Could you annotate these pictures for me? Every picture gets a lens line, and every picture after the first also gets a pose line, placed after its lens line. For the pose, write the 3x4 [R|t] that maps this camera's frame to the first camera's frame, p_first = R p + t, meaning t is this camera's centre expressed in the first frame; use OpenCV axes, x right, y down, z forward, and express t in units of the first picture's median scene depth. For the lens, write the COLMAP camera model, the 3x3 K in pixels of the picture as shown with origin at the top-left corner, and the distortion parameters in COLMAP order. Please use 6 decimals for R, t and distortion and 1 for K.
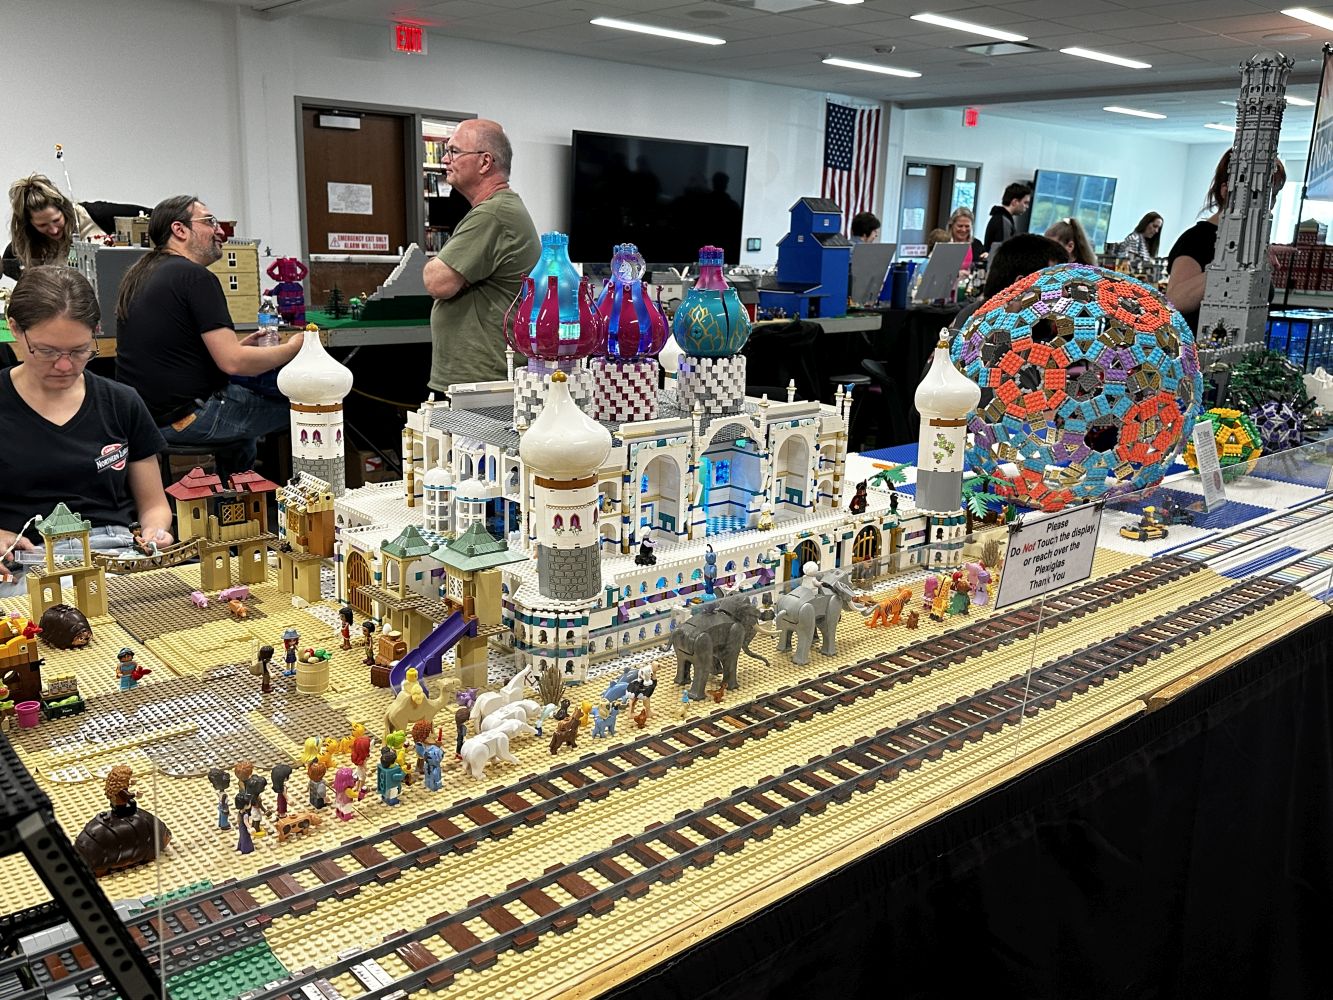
lens RADIAL K [[1158.7, 0, 666.5], [0, 1158.7, 500.0], [0, 0, 1]] dist [-0.010355, -0.007397]
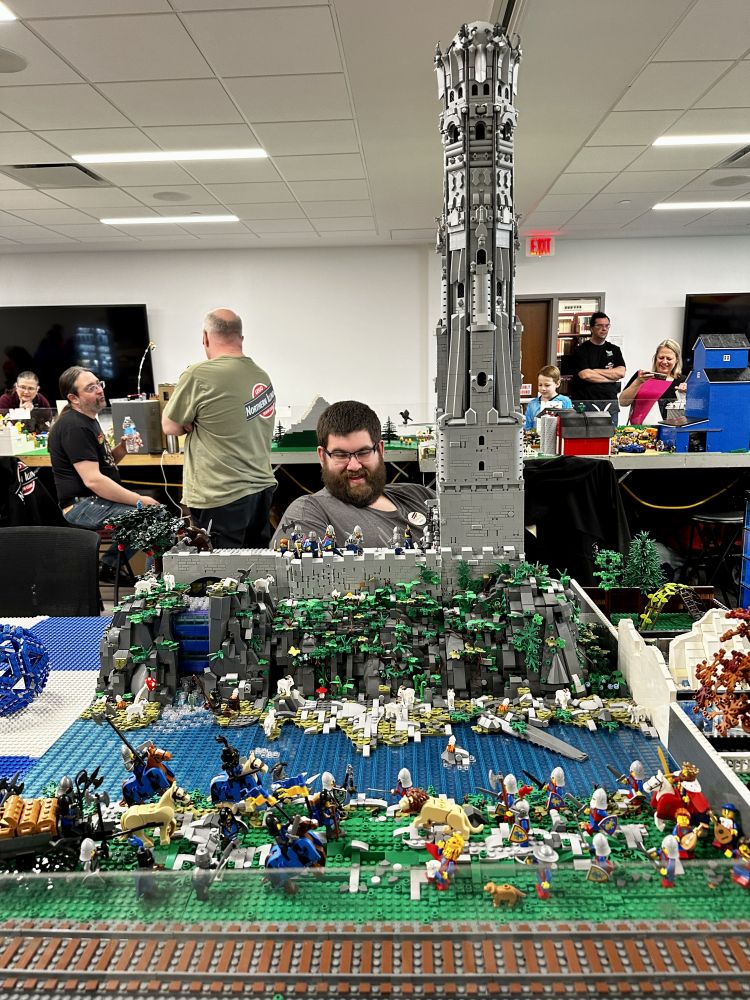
lens RADIAL K [[686.4, 0, 375.0], [0, 686.4, 500.0], [0, 0, 1]] dist [0.001954, 0.000460]
pose [[0.727306, 0.082471, -0.681340, 0.487099], [-0.116574, 0.993173, -0.004223, -0.109222], [0.676340, 0.082498, 0.731955, 0.510281]]
